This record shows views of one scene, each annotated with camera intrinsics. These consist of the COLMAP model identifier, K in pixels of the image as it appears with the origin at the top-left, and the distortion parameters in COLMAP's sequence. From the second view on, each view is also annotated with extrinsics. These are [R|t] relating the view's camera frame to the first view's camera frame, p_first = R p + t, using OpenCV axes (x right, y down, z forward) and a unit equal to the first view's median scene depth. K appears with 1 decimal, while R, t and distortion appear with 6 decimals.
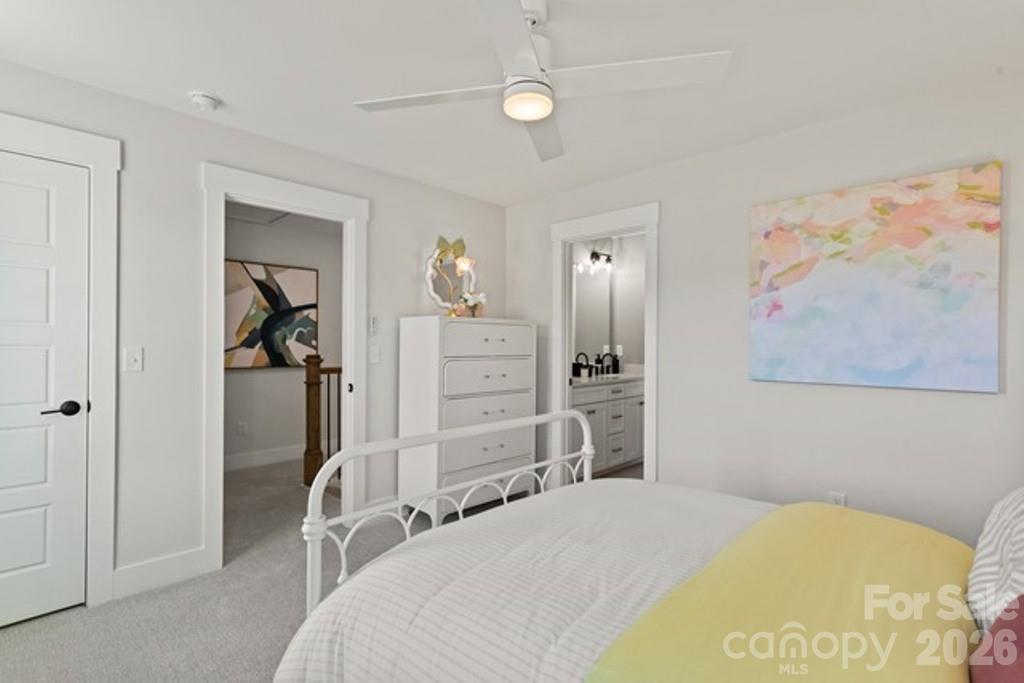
lens RADIAL K [[485.3, 0, 510.9], [0, 485.3, 336.6], [0, 0, 1]] dist [0.001843, 0.000108]
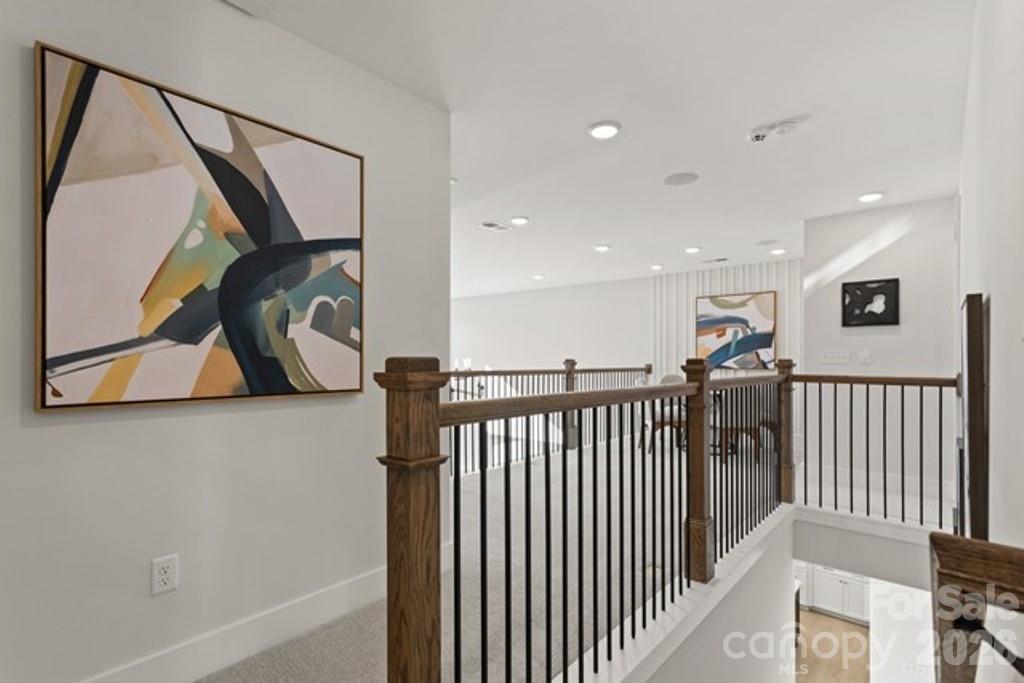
lens RADIAL K [[485.3, 0, 513.7], [0, 485.3, 352.0], [0, 0, 1]] dist [0.001843, 0.000108]
pose [[0.998809, -0.004019, 0.048634, -0.311620], [0.003964, 0.999991, 0.001234, 0.029763], [-0.048638, -0.001040, 0.998816, 0.623791]]
